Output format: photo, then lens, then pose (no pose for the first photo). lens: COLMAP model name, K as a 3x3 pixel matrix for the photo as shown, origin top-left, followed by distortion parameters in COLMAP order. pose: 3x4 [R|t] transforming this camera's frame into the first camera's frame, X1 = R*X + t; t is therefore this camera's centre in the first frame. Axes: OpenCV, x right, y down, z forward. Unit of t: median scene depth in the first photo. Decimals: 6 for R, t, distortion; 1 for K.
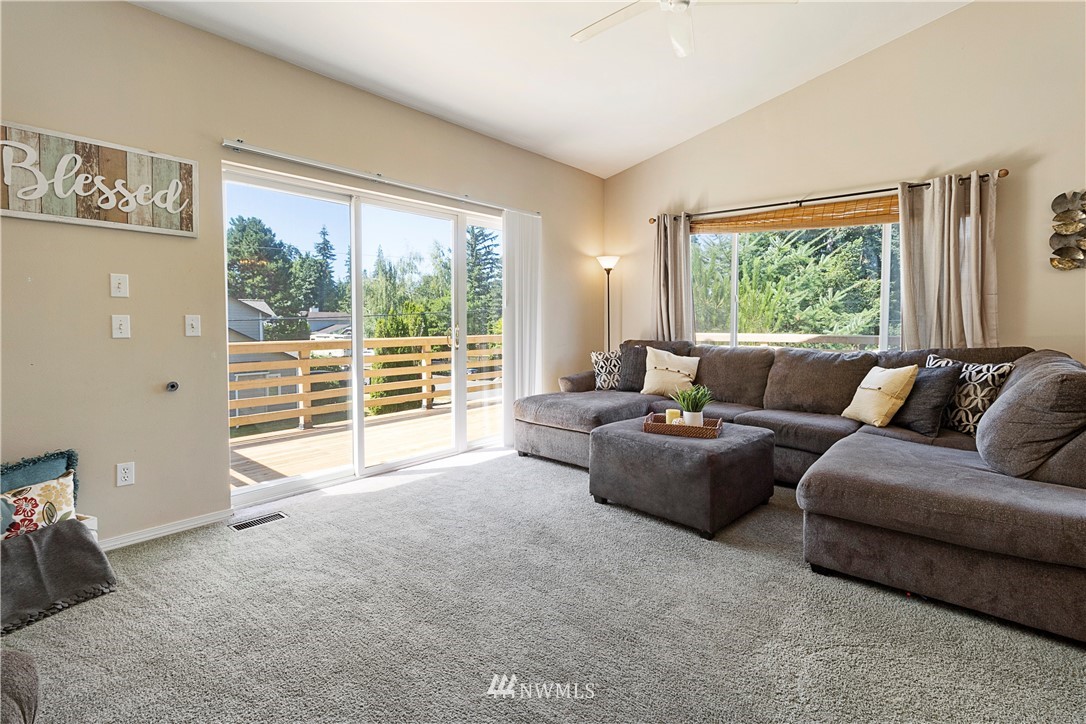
lens RADIAL K [[505.2, 0, 543.2], [0, 505.2, 341.2], [0, 0, 1]] dist [0.001112, -0.001943]
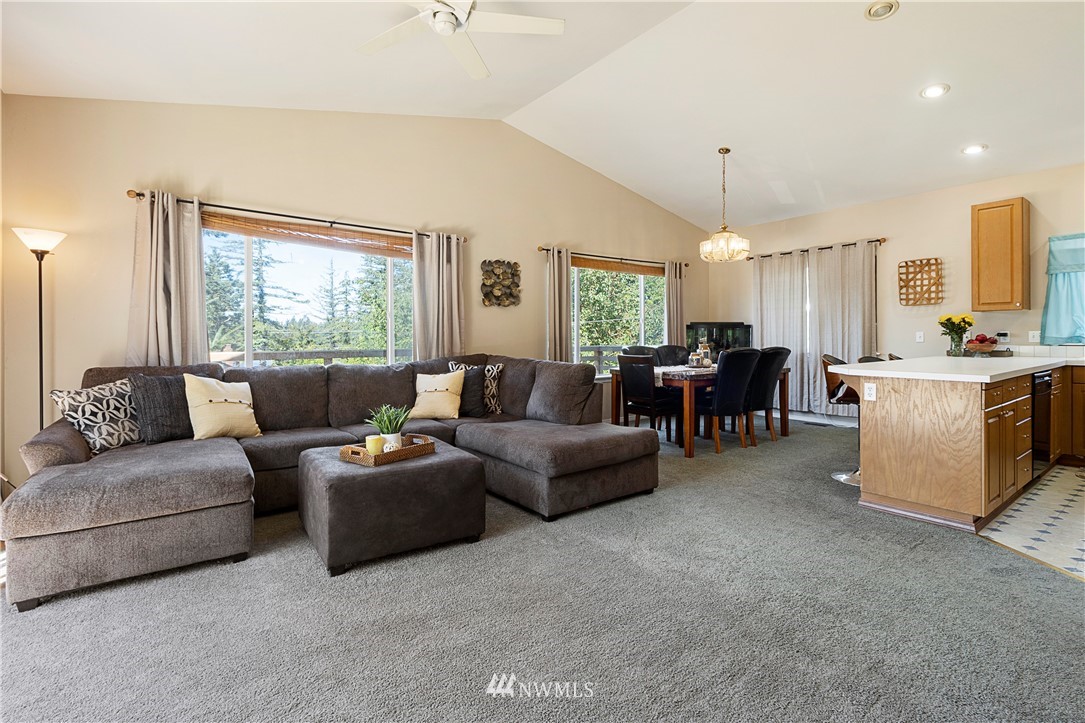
lens RADIAL K [[504.7, 0, 538.0], [0, 504.7, 338.2], [0, 0, 1]] dist [0.001112, -0.001943]
pose [[0.202526, -0.003581, 0.979270, -0.427378], [0.042368, 0.999089, -0.005109, -0.016325], [-0.978360, 0.042524, 0.202493, 0.395115]]
